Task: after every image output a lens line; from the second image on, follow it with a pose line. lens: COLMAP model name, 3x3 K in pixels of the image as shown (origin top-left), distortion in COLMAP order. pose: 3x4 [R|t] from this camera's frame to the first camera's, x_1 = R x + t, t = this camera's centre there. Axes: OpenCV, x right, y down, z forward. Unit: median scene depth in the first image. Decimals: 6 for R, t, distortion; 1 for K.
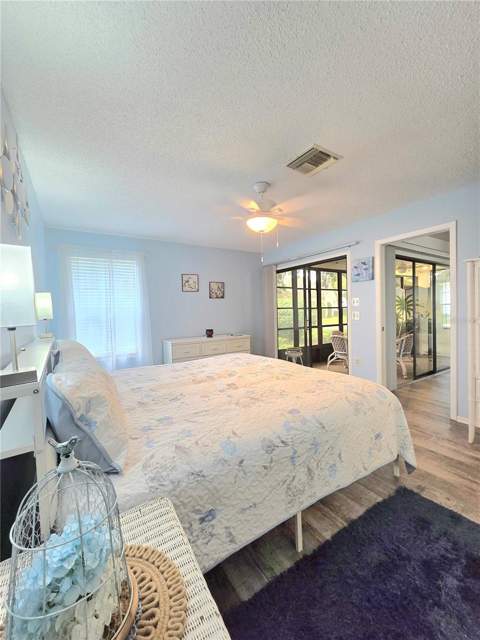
lens RADIAL K [[260.2, 0, 238.0], [0, 260.2, 320.8], [0, 0, 1]] dist [0.007428, 0.000038]
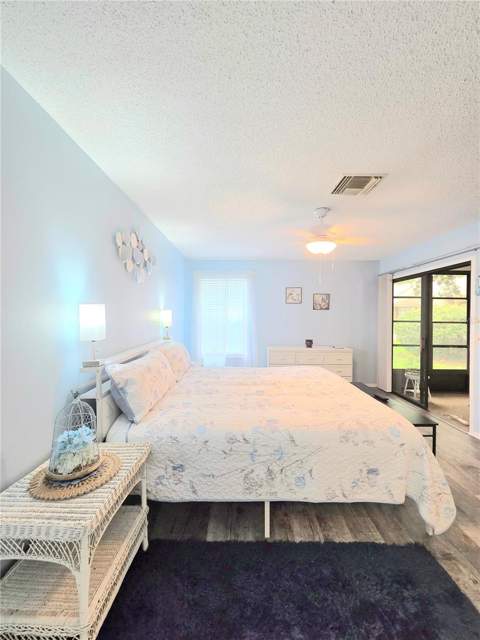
lens RADIAL K [[259.3, 0, 240.0], [0, 259.3, 320.0], [0, 0, 1]] dist [0.002690, 0.000141]
pose [[0.844601, 0.040822, -0.533838, 0.463960], [-0.048695, 0.998813, -0.000663, -0.070802], [0.533177, 0.026555, 0.845587, -0.065583]]
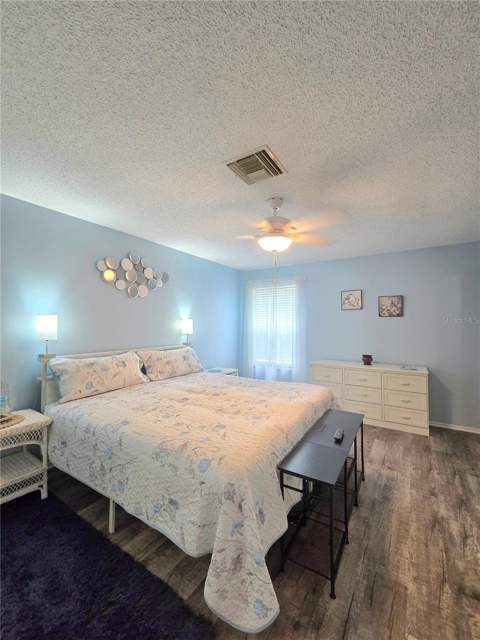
lens RADIAL K [[260.2, 0, 238.0], [0, 260.2, 320.8], [0, 0, 1]] dist [0.007428, 0.000038]
pose [[0.416778, 0.013587, -0.908907, 1.040091], [-0.051014, 0.998662, -0.008463, -0.105428], [0.907576, 0.049894, 0.416913, 0.623432]]
